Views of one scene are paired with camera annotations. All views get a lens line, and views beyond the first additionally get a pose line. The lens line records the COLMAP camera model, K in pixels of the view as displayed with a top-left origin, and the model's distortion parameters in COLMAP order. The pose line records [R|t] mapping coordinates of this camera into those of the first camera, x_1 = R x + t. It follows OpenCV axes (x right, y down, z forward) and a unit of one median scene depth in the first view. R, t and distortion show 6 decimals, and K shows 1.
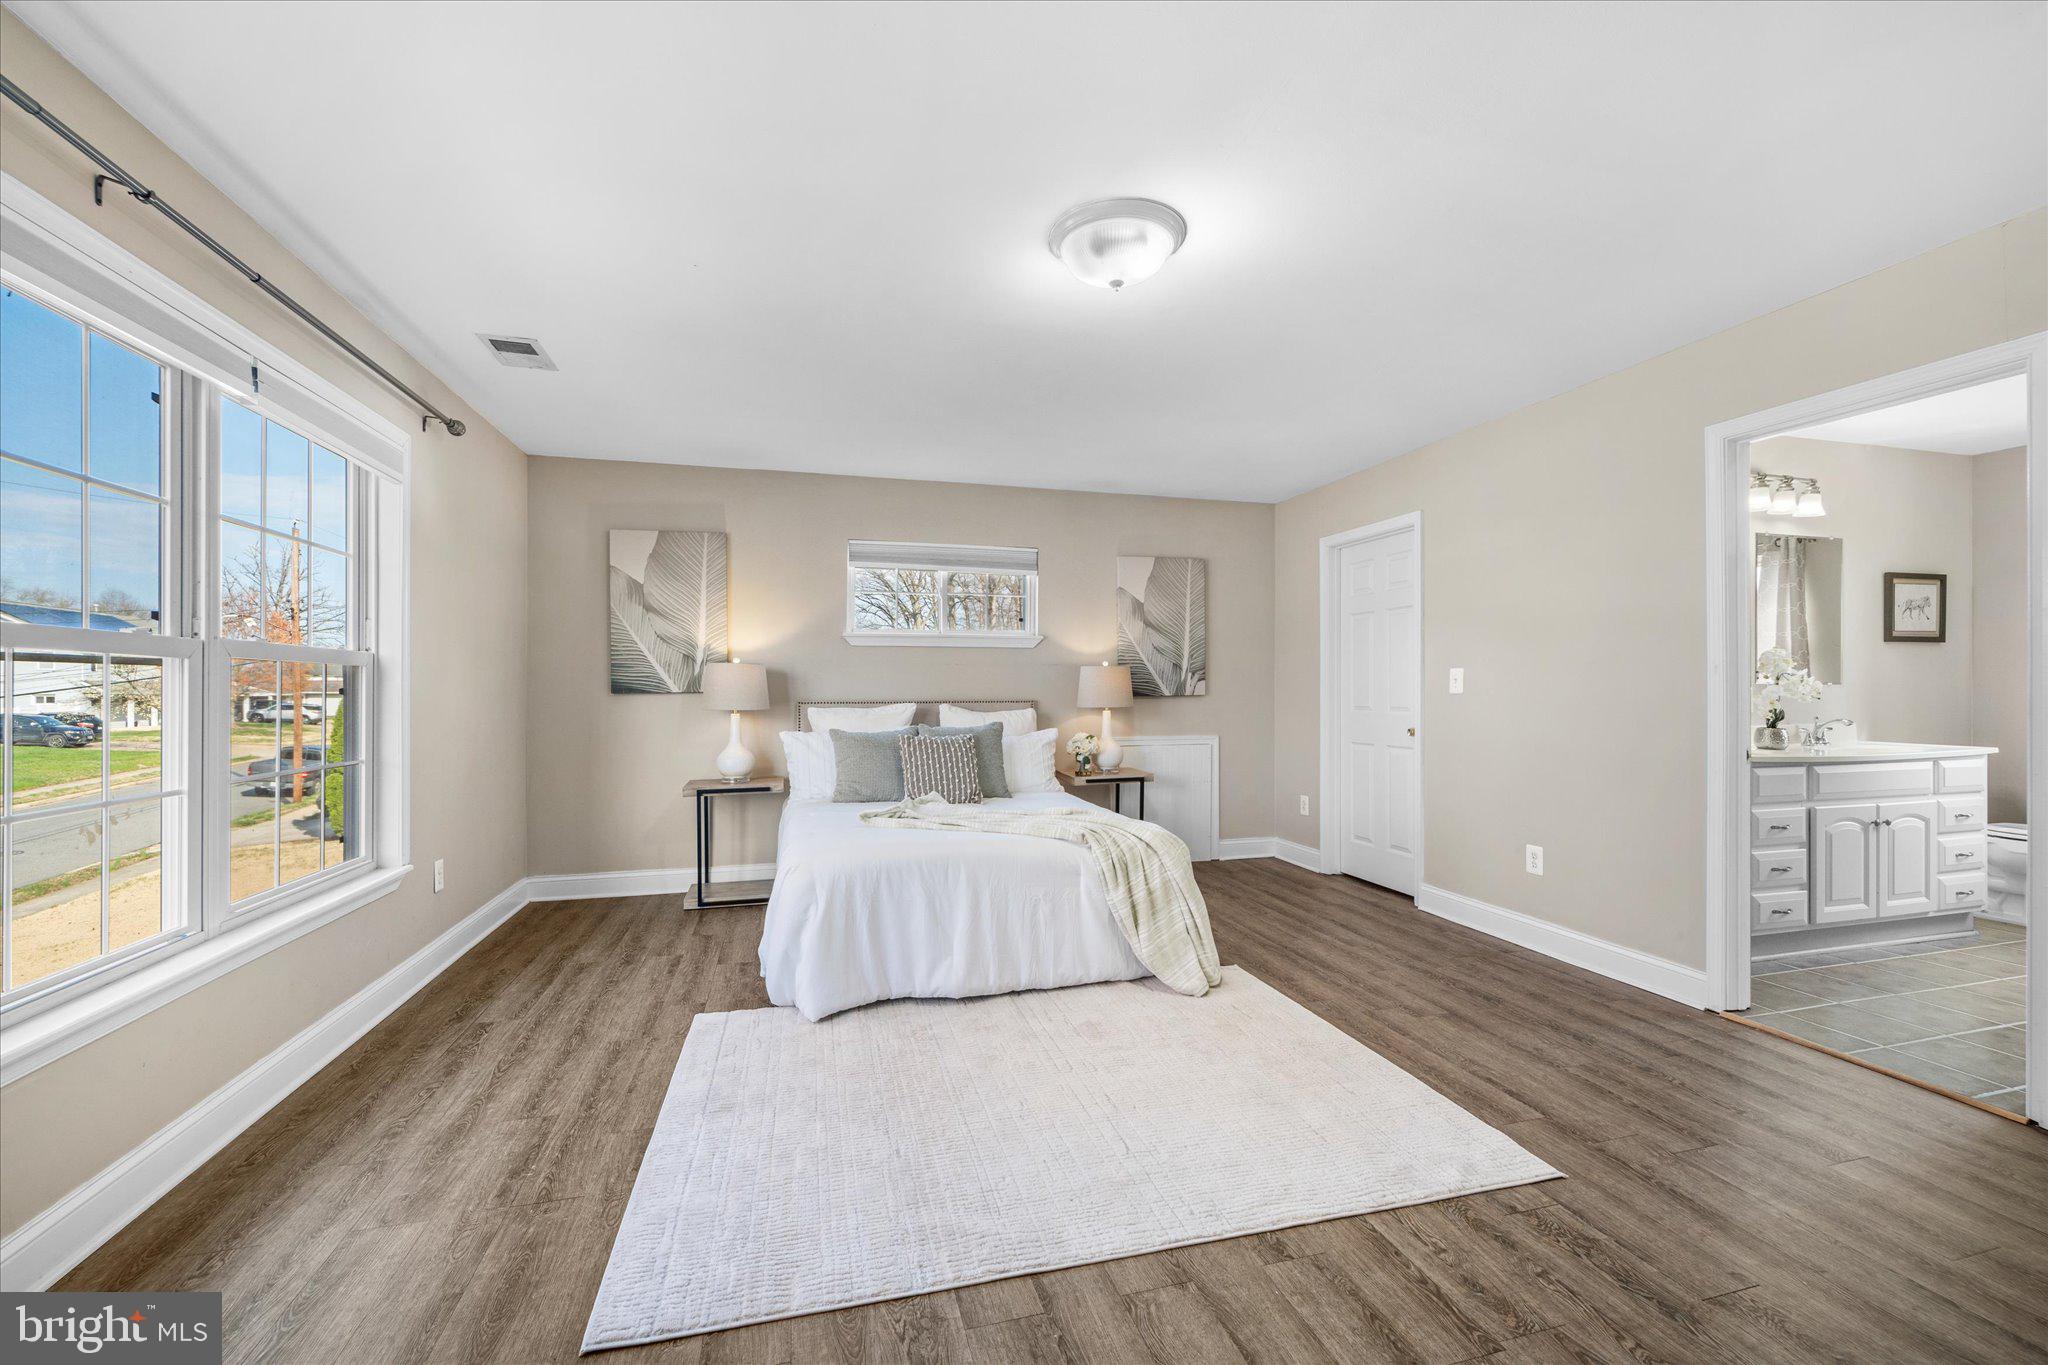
lens RADIAL K [[837.4, 0, 1024.0], [0, 837.4, 682.5], [0, 0, 1]] dist [0.002068, -0.000014]
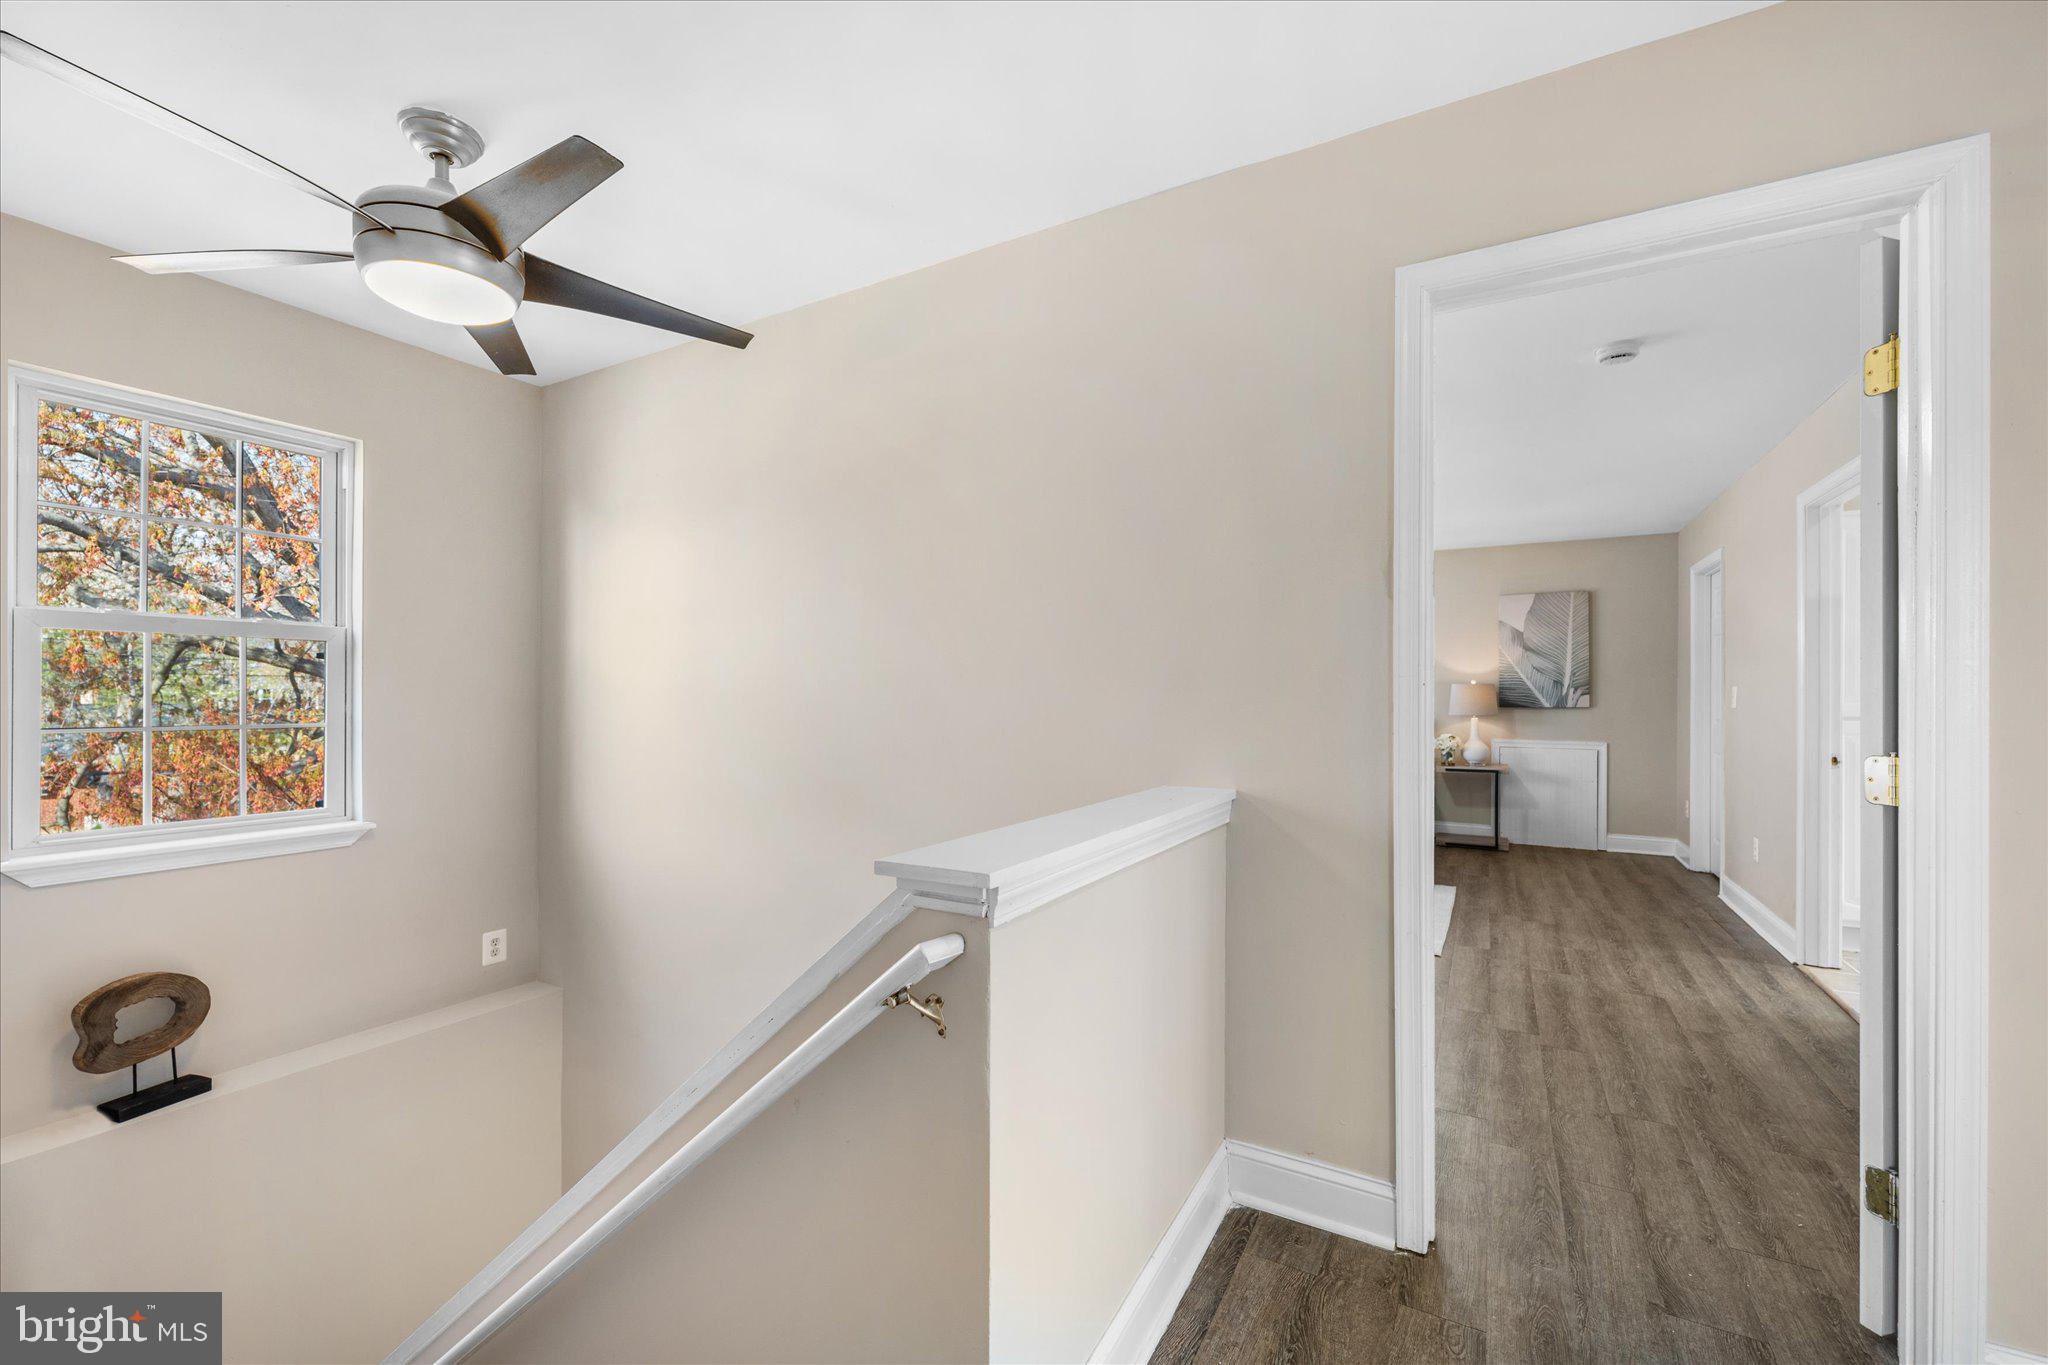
lens RADIAL K [[823.1, 0, 1030.7], [0, 823.1, 688.1], [0, 0, 1]] dist [-0.000238, -0.000467]
pose [[0.712761, -0.000156, -0.701407, 0.659431], [-0.001713, 0.999997, -0.001962, -0.011828], [0.701405, 0.002600, 0.712758, -0.514706]]
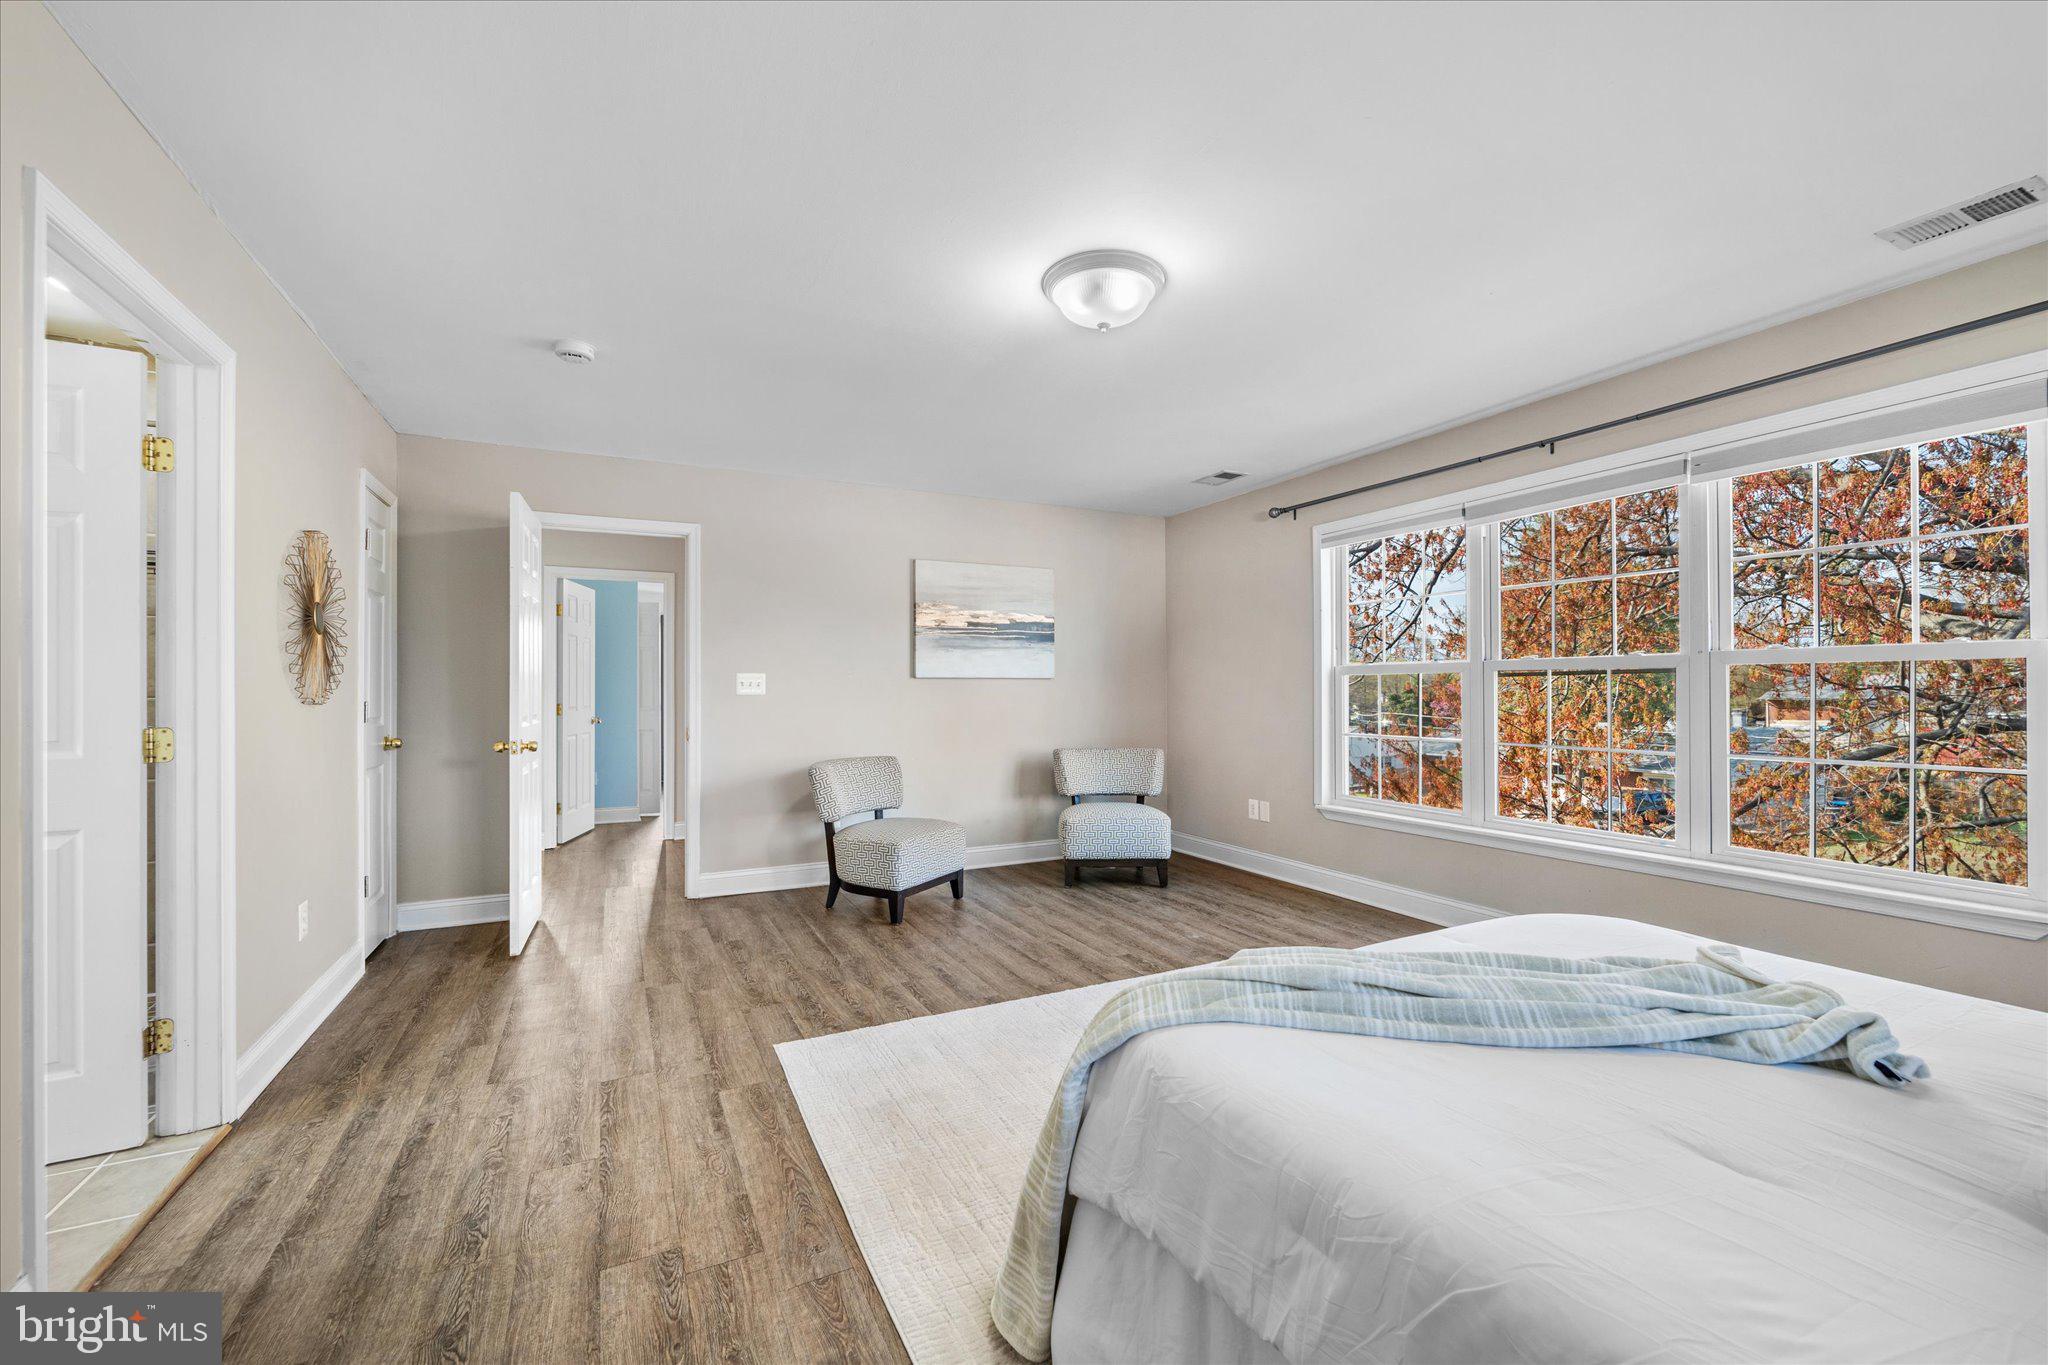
lens RADIAL K [[823.1, 0, 1030.7], [0, 823.1, 688.1], [0, 0, 1]] dist [-0.000238, -0.000467]
pose [[-0.978224, 0.003437, -0.207525, 0.258834], [0.005348, 0.999948, -0.008644, 0.006745], [0.207484, -0.009566, -0.978192, 1.223209]]
